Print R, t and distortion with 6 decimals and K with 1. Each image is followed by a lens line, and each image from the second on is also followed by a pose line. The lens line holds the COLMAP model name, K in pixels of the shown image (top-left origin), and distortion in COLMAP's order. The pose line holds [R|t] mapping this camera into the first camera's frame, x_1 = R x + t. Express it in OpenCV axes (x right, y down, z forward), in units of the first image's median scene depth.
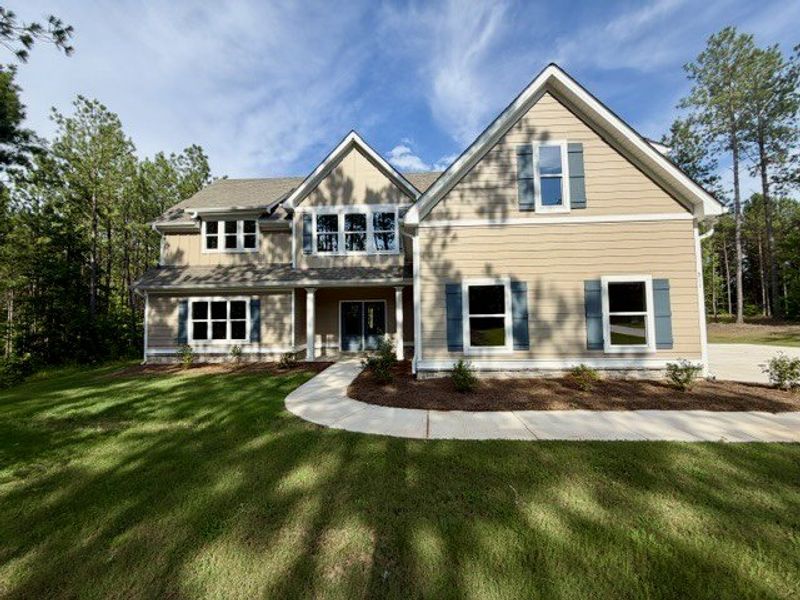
lens RADIAL K [[290.3, 0, 400.0], [0, 290.3, 300.0], [0, 0, 1]] dist [0.000133, 0.000016]
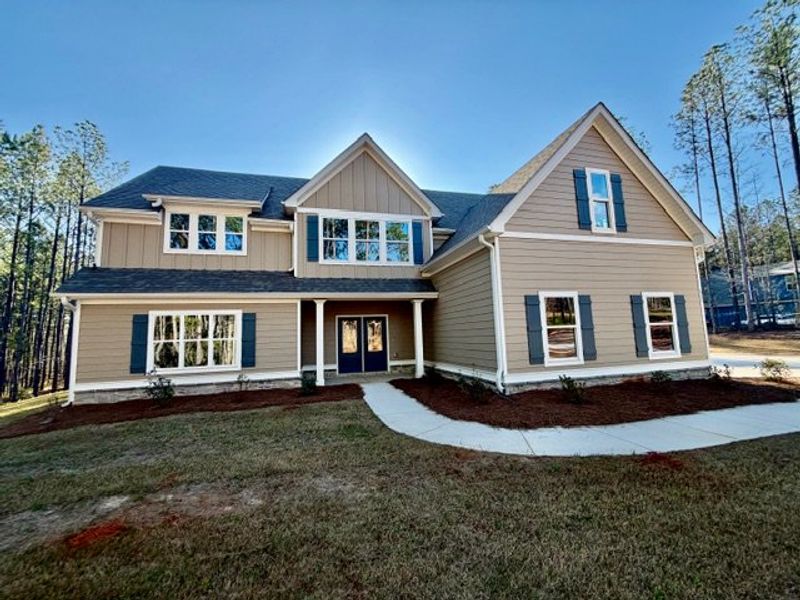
lens RADIAL K [[325.1, 0, 397.0], [0, 325.1, 301.1], [0, 0, 1]] dist [-0.001559, -0.000047]
pose [[0.963424, 0.006287, 0.267909, -0.333862], [0.006065, 0.998957, -0.045252, 0.004746], [-0.267914, 0.045222, 0.962381, 0.016162]]
